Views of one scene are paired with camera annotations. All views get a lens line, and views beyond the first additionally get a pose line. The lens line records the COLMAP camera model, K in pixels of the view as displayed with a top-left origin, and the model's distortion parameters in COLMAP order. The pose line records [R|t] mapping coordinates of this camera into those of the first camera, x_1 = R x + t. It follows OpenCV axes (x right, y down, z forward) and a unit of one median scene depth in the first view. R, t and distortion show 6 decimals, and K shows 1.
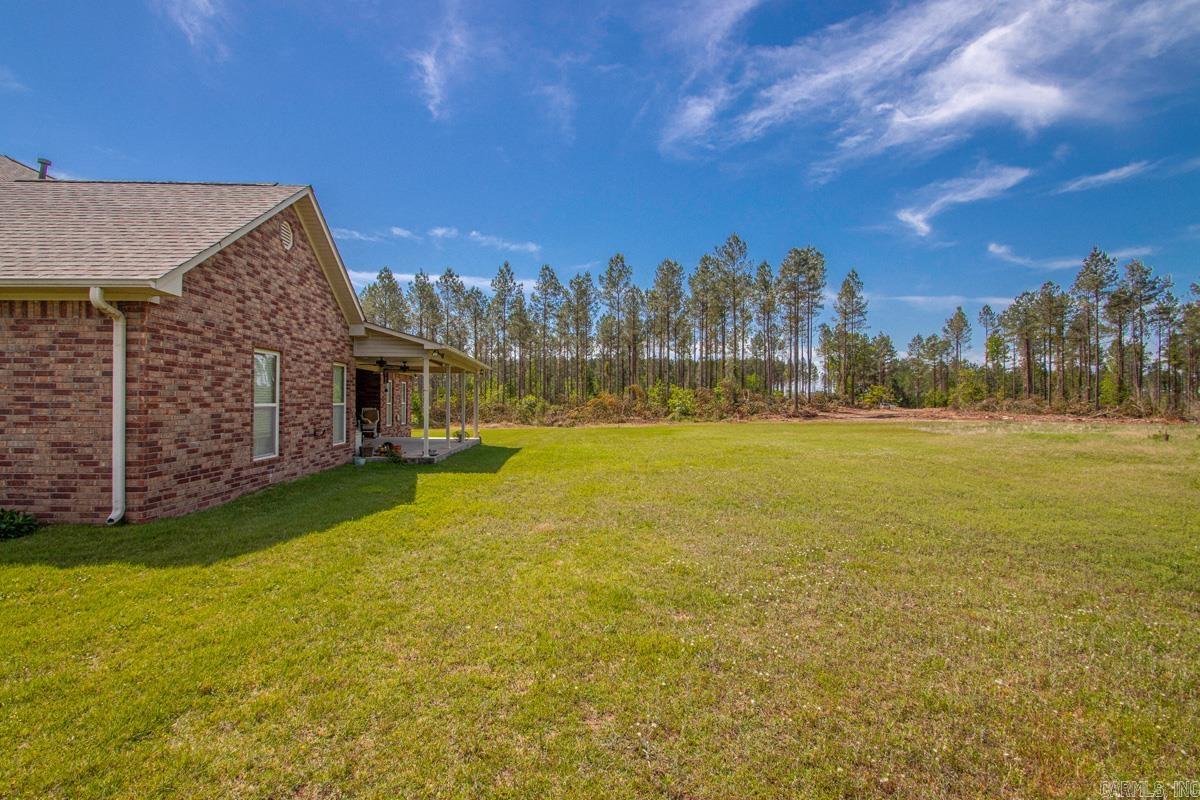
lens RADIAL K [[553.1, 0, 589.8], [0, 553.1, 396.3], [0, 0, 1]] dist [-0.002142, -0.008916]
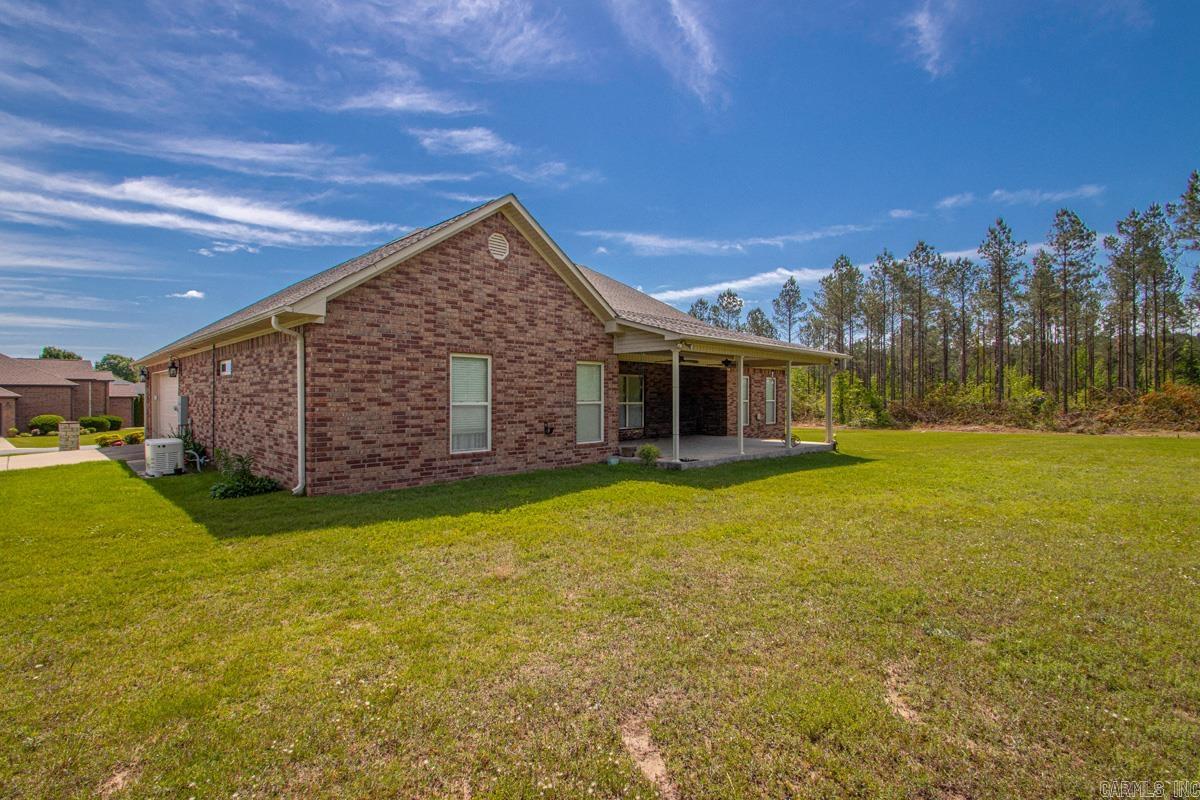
lens RADIAL K [[553.1, 0, 583.5], [0, 553.1, 380.3], [0, 0, 1]] dist [-0.002142, -0.008916]
pose [[0.653550, -0.027641, -0.756378, 0.402411], [0.010845, 0.999572, -0.027158, 0.001774], [0.756805, 0.009547, 0.653571, 0.454551]]
